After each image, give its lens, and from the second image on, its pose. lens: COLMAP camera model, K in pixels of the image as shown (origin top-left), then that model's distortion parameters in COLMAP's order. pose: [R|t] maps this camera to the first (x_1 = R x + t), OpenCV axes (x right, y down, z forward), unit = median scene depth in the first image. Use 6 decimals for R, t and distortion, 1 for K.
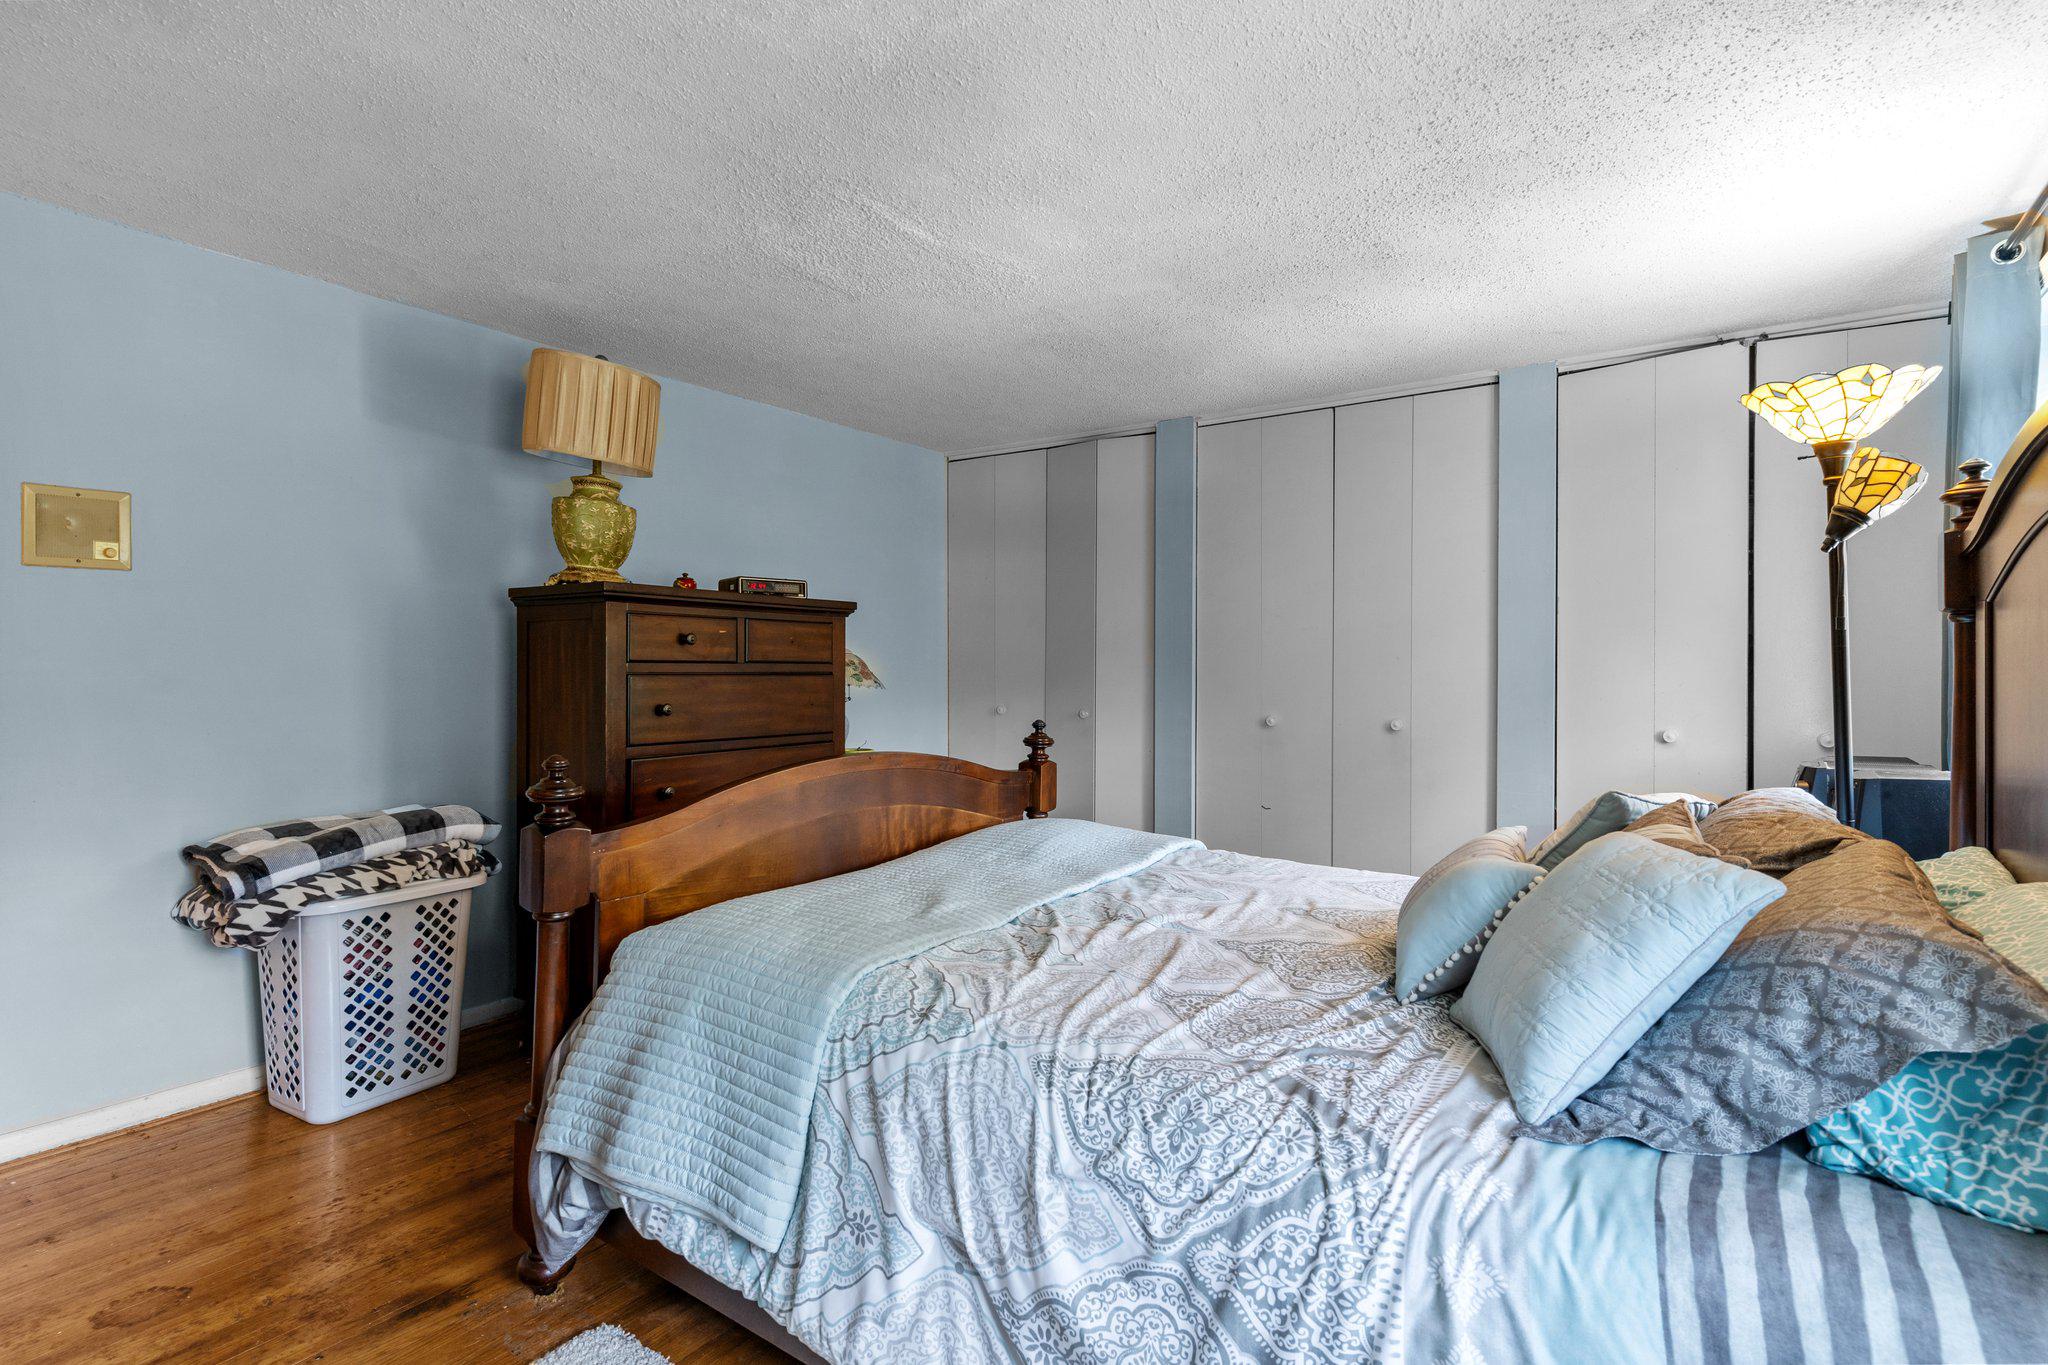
lens RADIAL K [[979.4, 0, 1021.6], [0, 979.4, 670.6], [0, 0, 1]] dist [-0.000026, -0.000203]
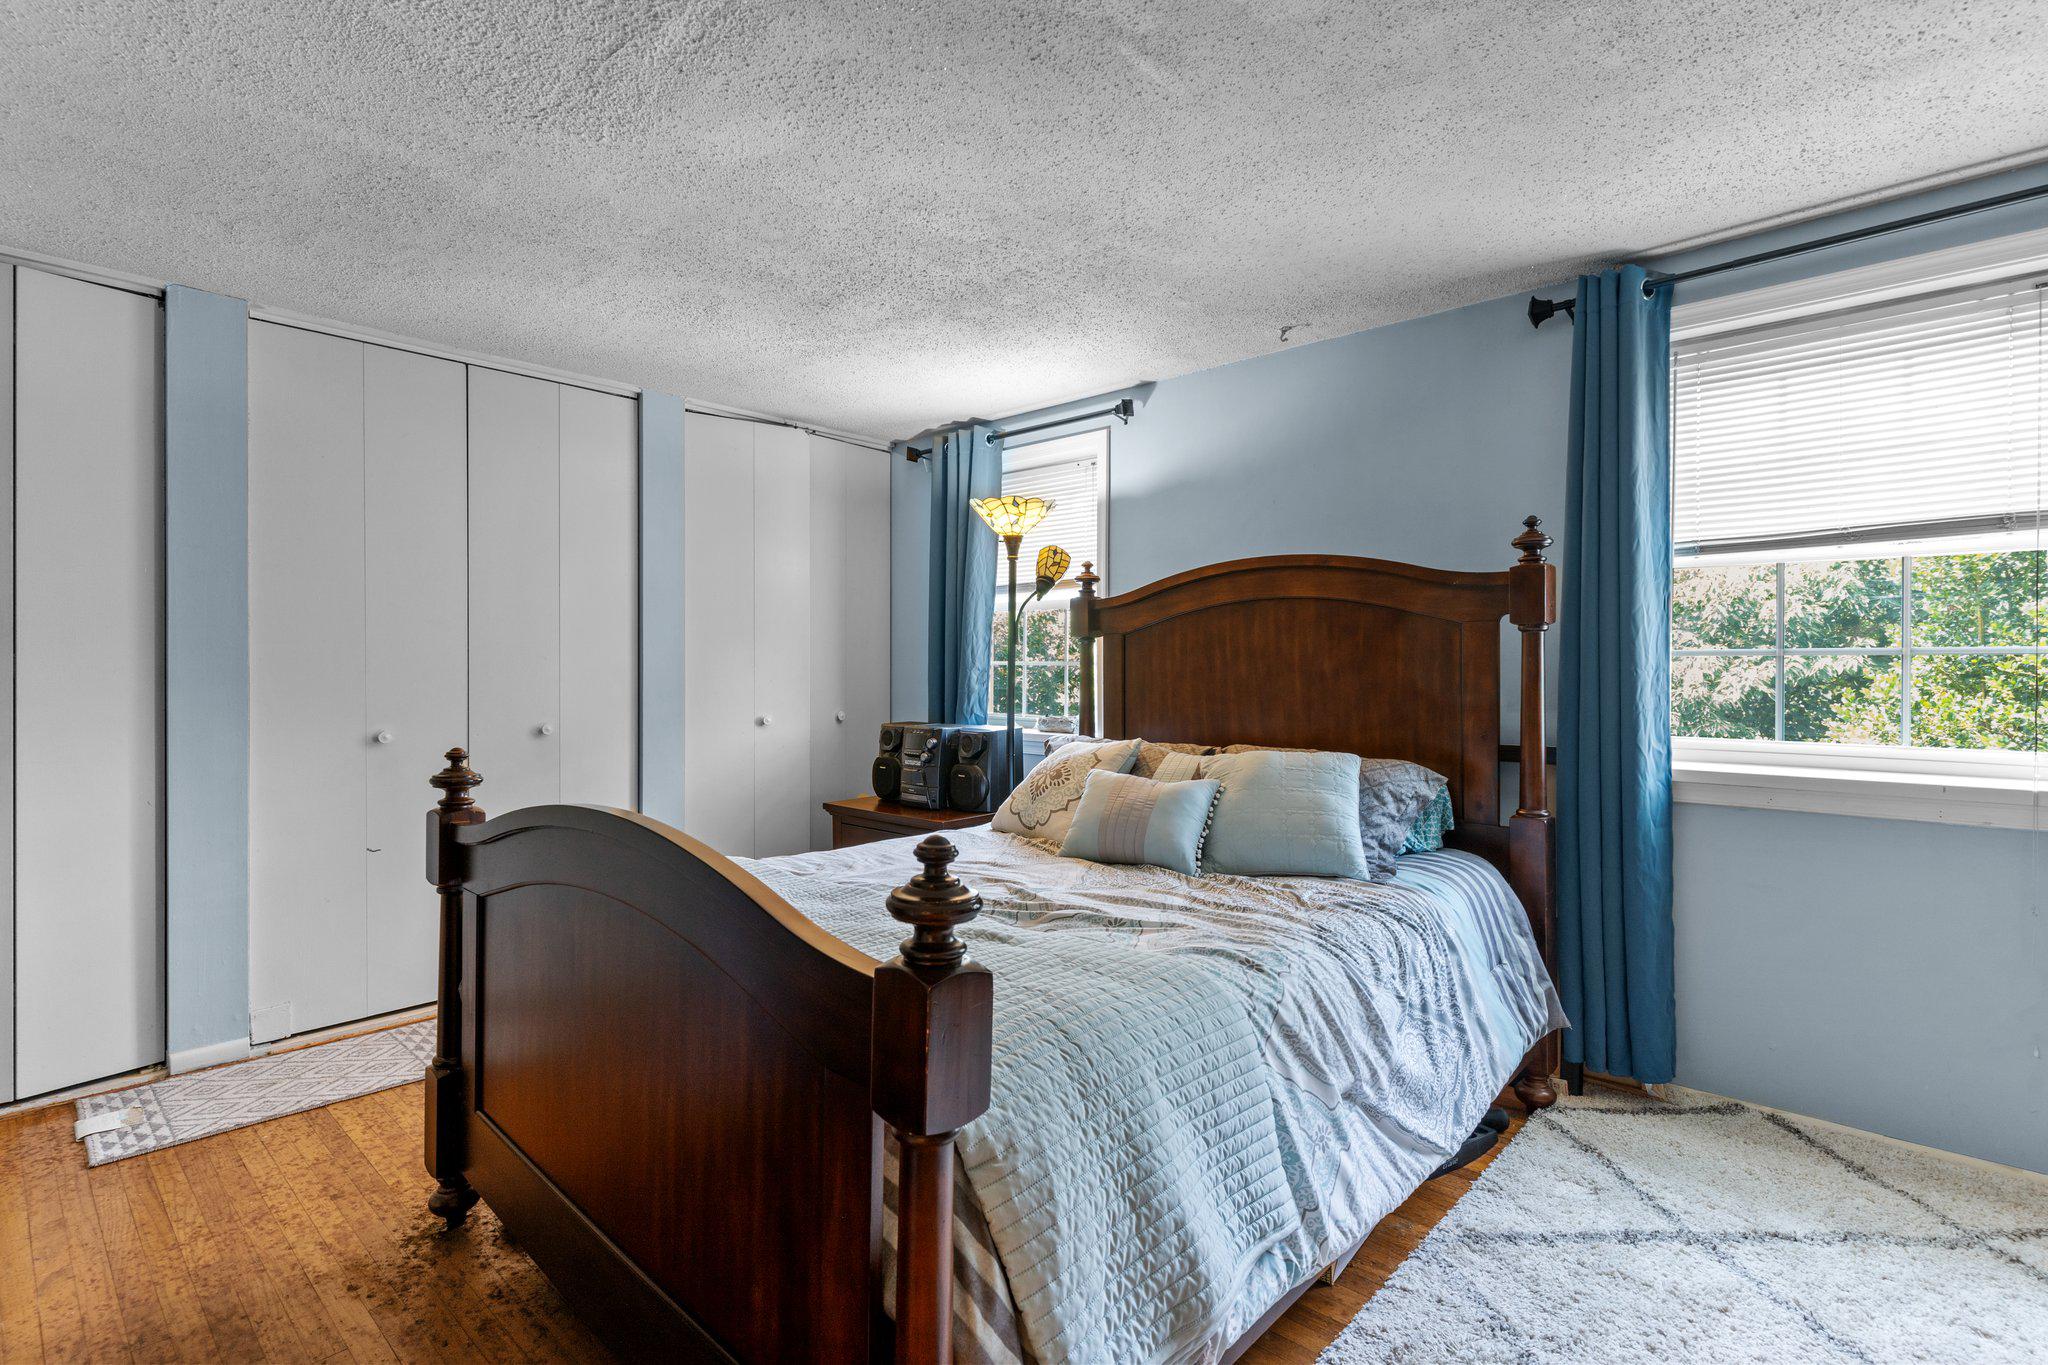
lens RADIAL K [[979.4, 0, 1021.6], [0, 979.4, 670.6], [0, 0, 1]] dist [-0.000026, -0.000203]
pose [[0.130225, -0.007502, 0.991456, -0.600383], [0.006014, 0.999959, 0.006776, -0.004919], [-0.991466, 0.005080, 0.130265, 0.520312]]
